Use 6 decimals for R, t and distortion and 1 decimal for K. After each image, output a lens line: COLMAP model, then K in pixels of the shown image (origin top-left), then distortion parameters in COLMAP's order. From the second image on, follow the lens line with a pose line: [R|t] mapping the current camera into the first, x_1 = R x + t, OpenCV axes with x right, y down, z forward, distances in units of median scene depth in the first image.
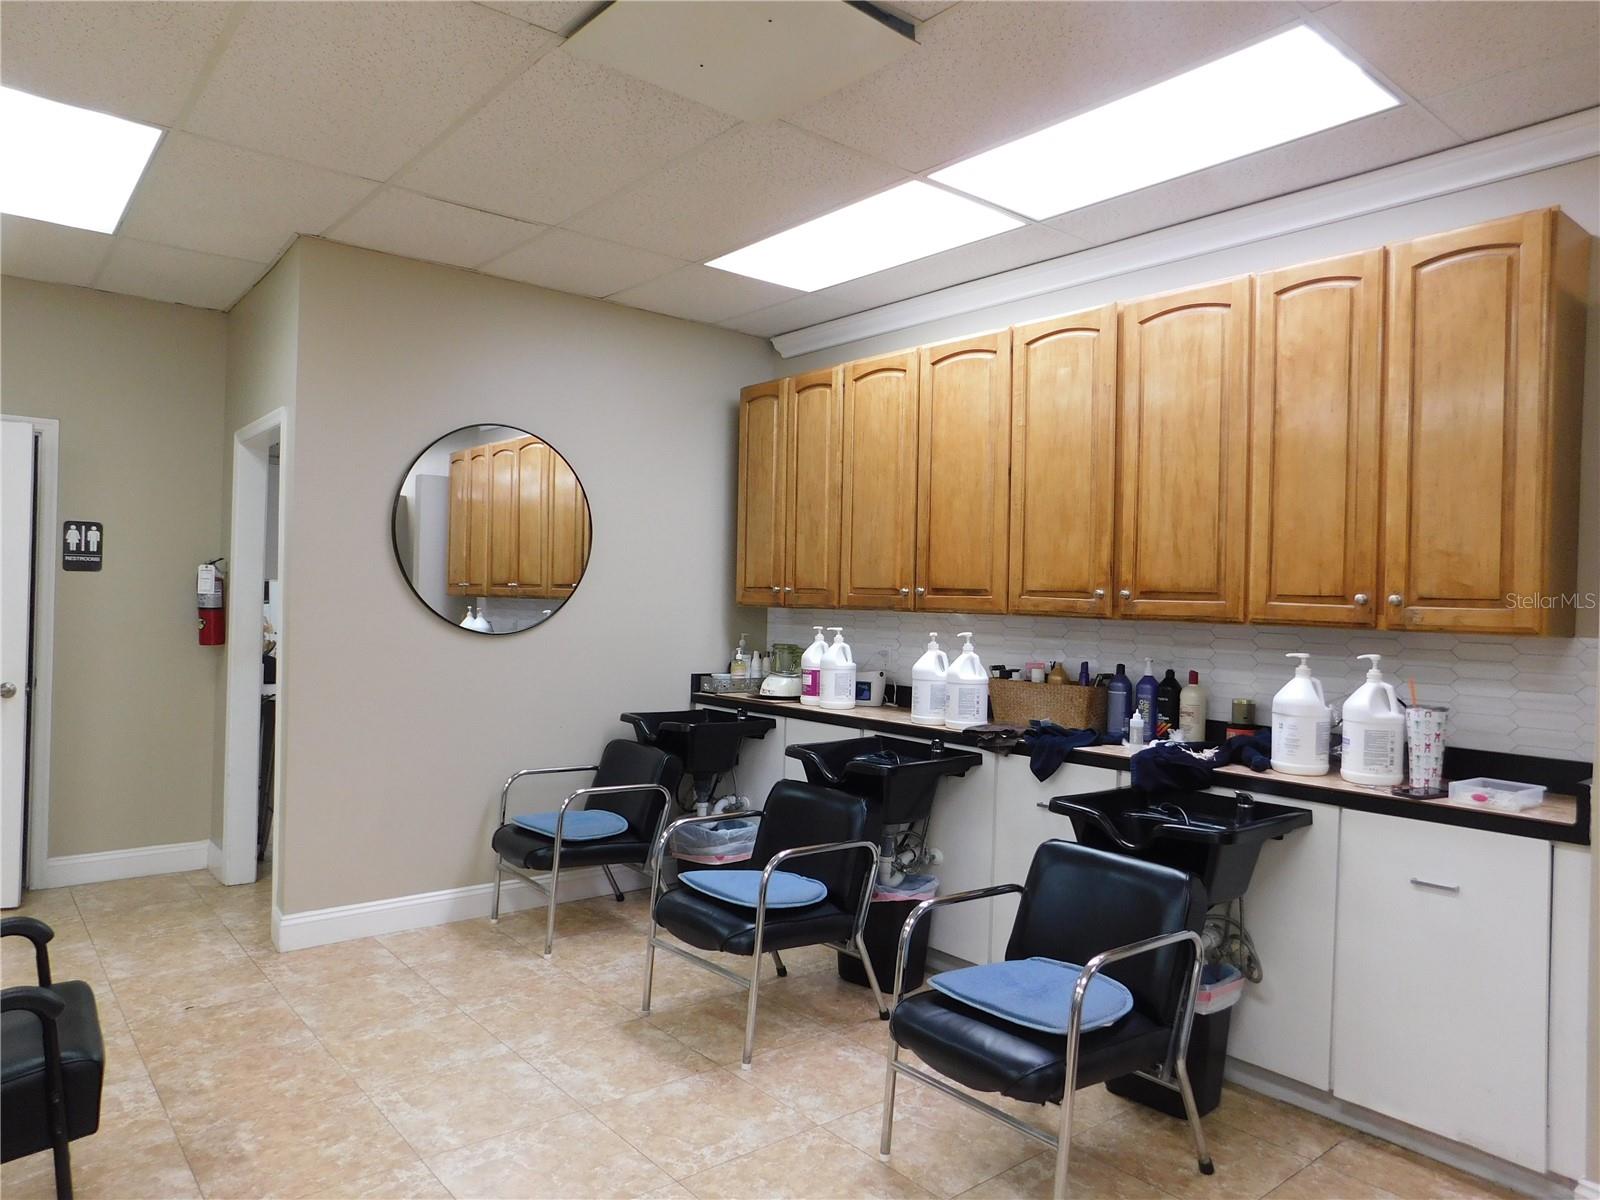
lens RADIAL K [[1067.3, 0, 796.9], [0, 1067.3, 595.5], [0, 0, 1]] dist [-0.053584, 0.046109]
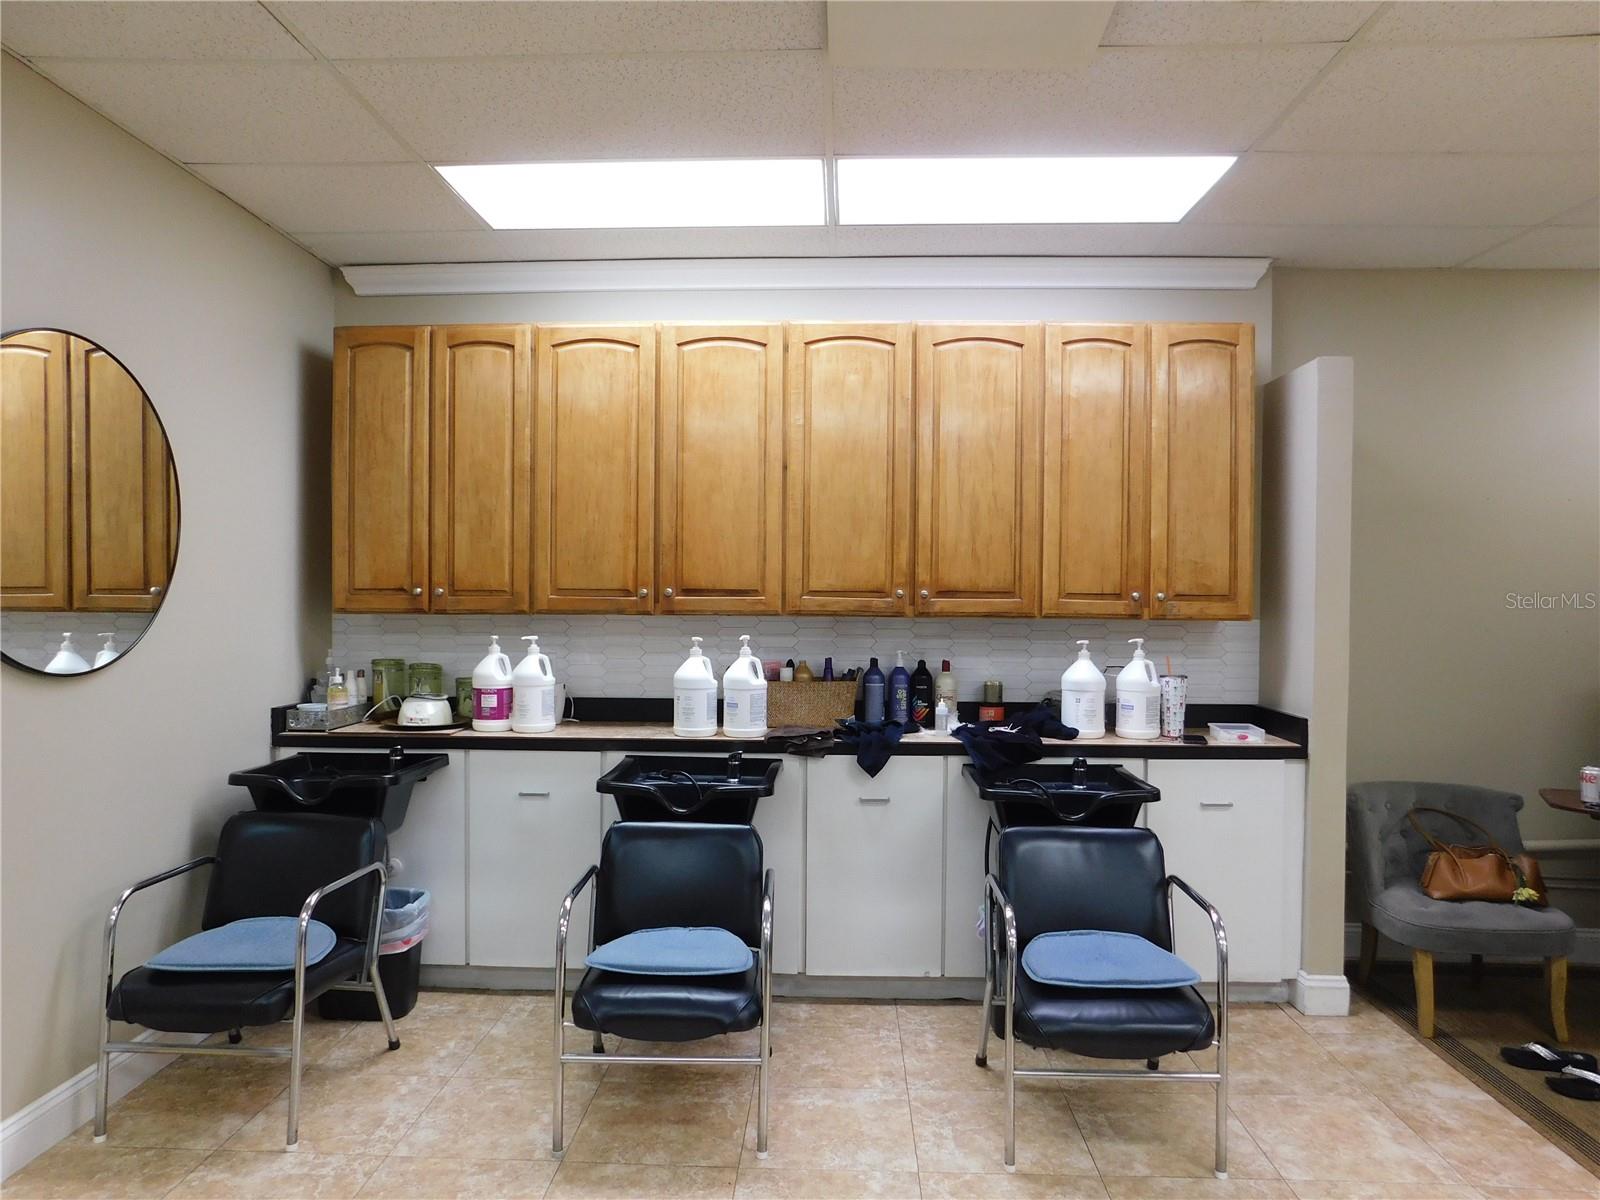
lens RADIAL K [[1067.3, 0, 802.2], [0, 1067.3, 596.3], [0, 0, 1]] dist [-0.053584, 0.046109]
pose [[0.670493, -0.024150, 0.741523, -0.553776], [0.009045, 0.999662, 0.024379, -0.025107], [-0.741861, -0.009639, 0.670484, 0.344593]]
